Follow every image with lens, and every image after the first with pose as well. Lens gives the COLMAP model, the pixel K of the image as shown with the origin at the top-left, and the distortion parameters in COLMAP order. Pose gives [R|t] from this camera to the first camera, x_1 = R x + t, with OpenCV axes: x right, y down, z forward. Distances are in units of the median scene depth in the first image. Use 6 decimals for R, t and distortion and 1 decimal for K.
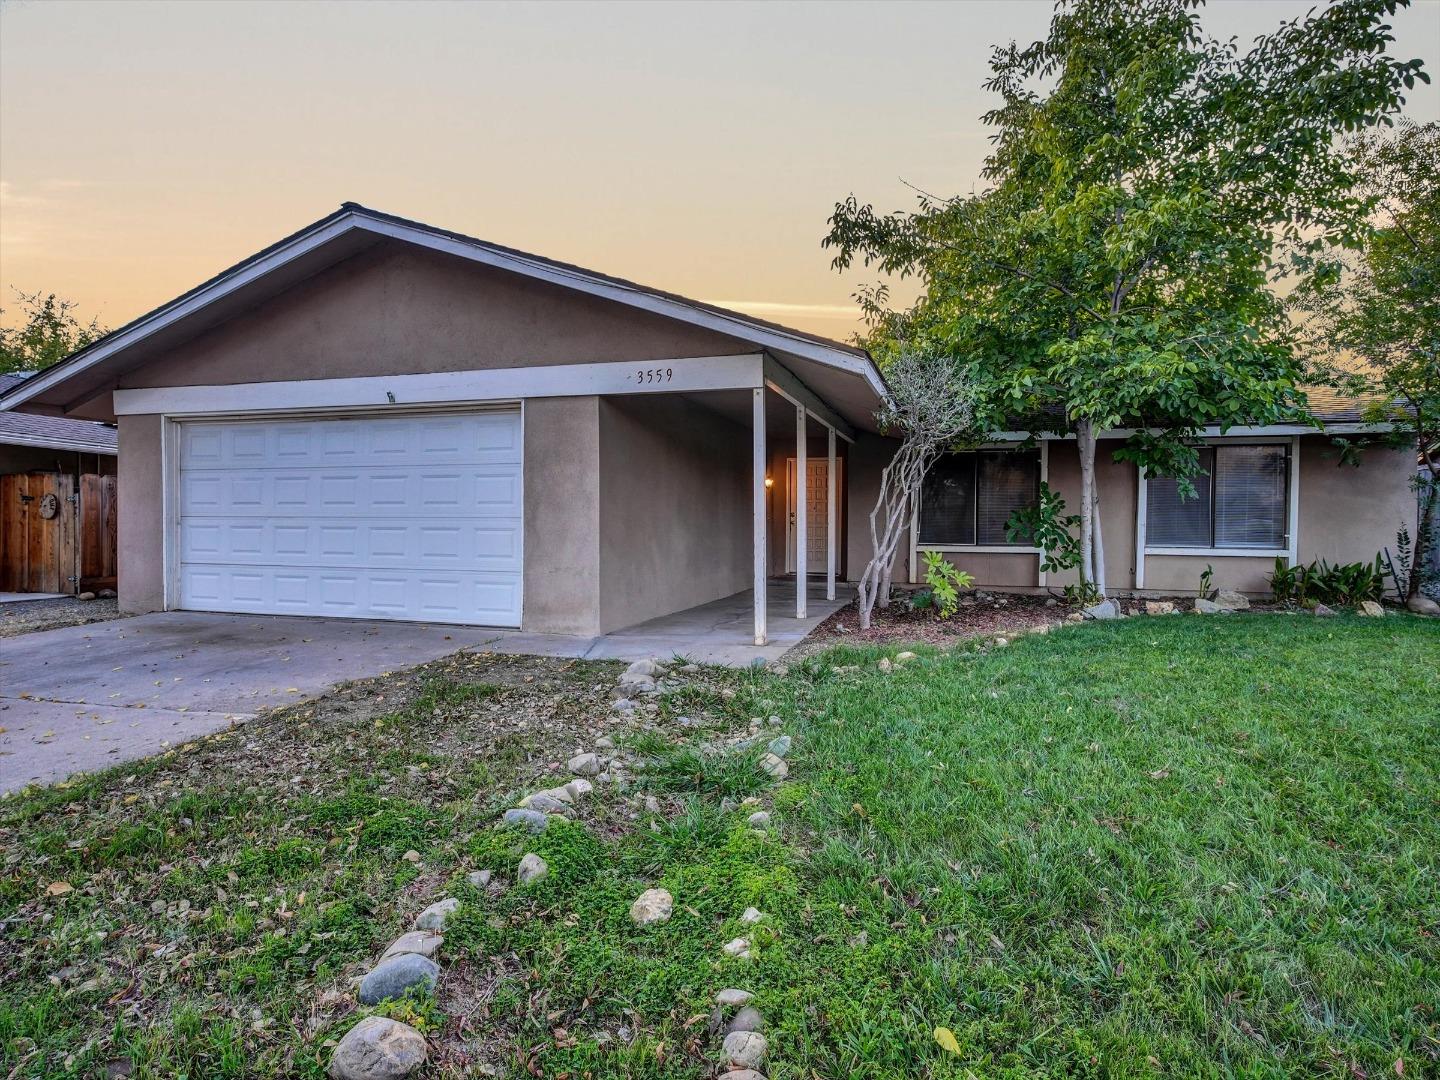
lens RADIAL K [[767.0, 0, 726.9], [0, 767.0, 530.3], [0, 0, 1]] dist [-0.001516, -0.001955]
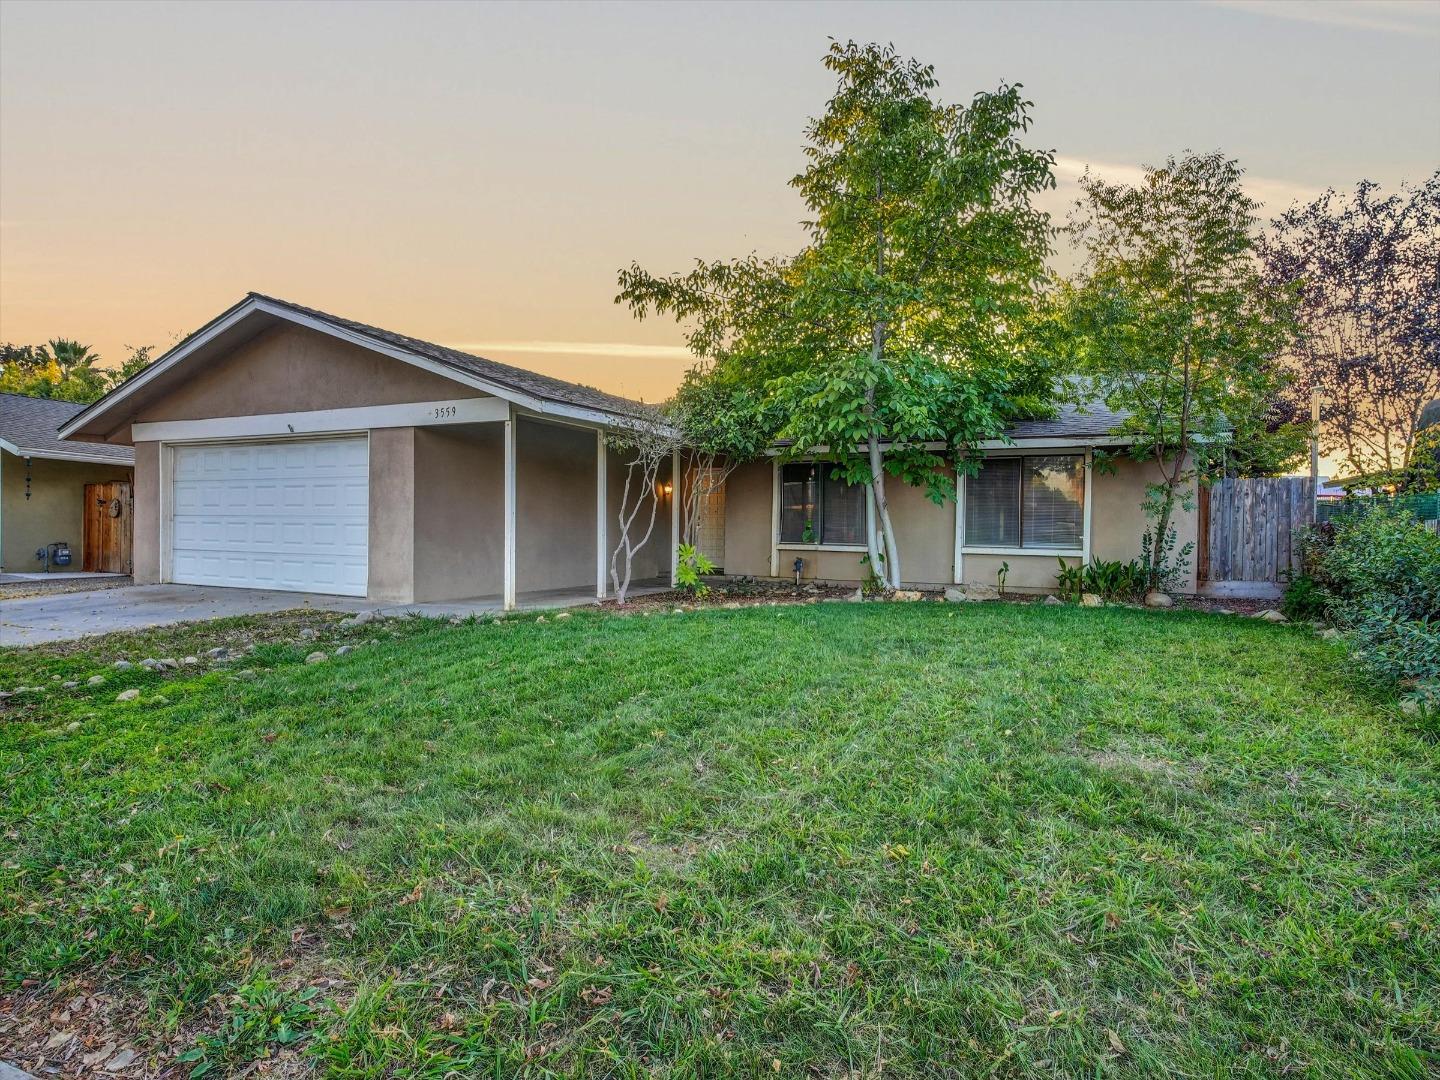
lens RADIAL K [[770.6, 0, 721.1], [0, 770.6, 532.0], [0, 0, 1]] dist [-0.004388, 0.002634]
pose [[0.988283, 0.007191, -0.152461, 0.486651], [-0.008040, 0.999955, -0.004953, 0.011495], [0.152419, 0.006121, 0.988297, -0.222233]]
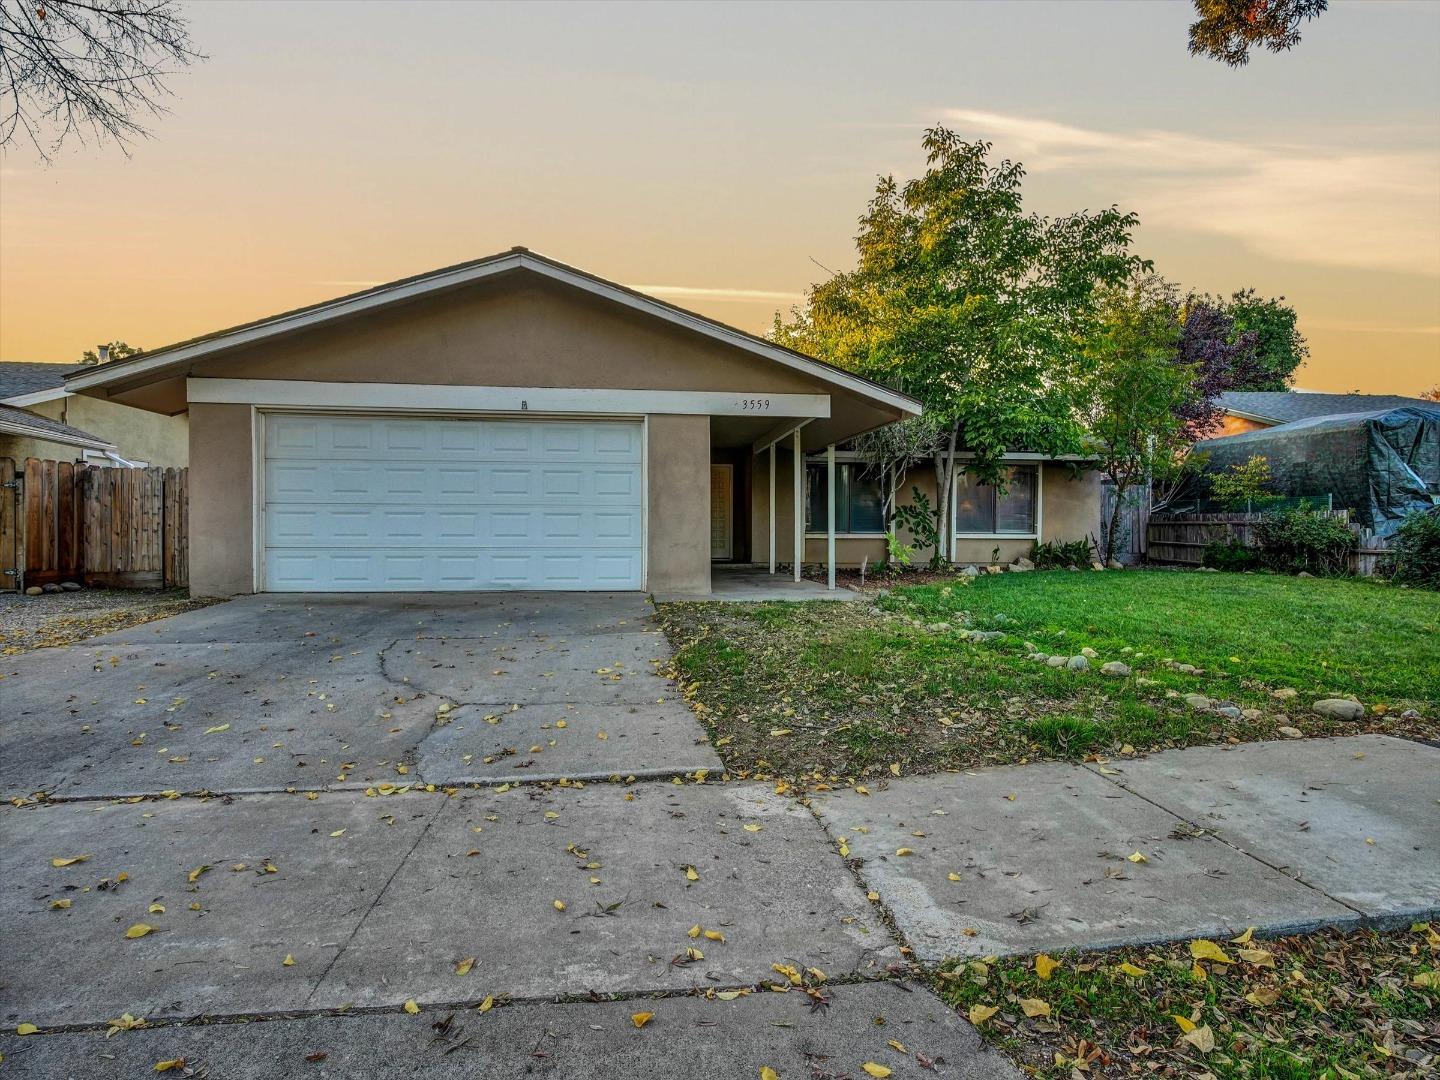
lens RADIAL K [[770.6, 0, 721.1], [0, 770.6, 532.0], [0, 0, 1]] dist [-0.004388, 0.002634]
pose [[0.919548, -0.003470, 0.392962, -0.574343], [0.005471, 0.999977, -0.003971, 0.030116], [-0.392939, 0.005802, 0.919546, -0.216839]]
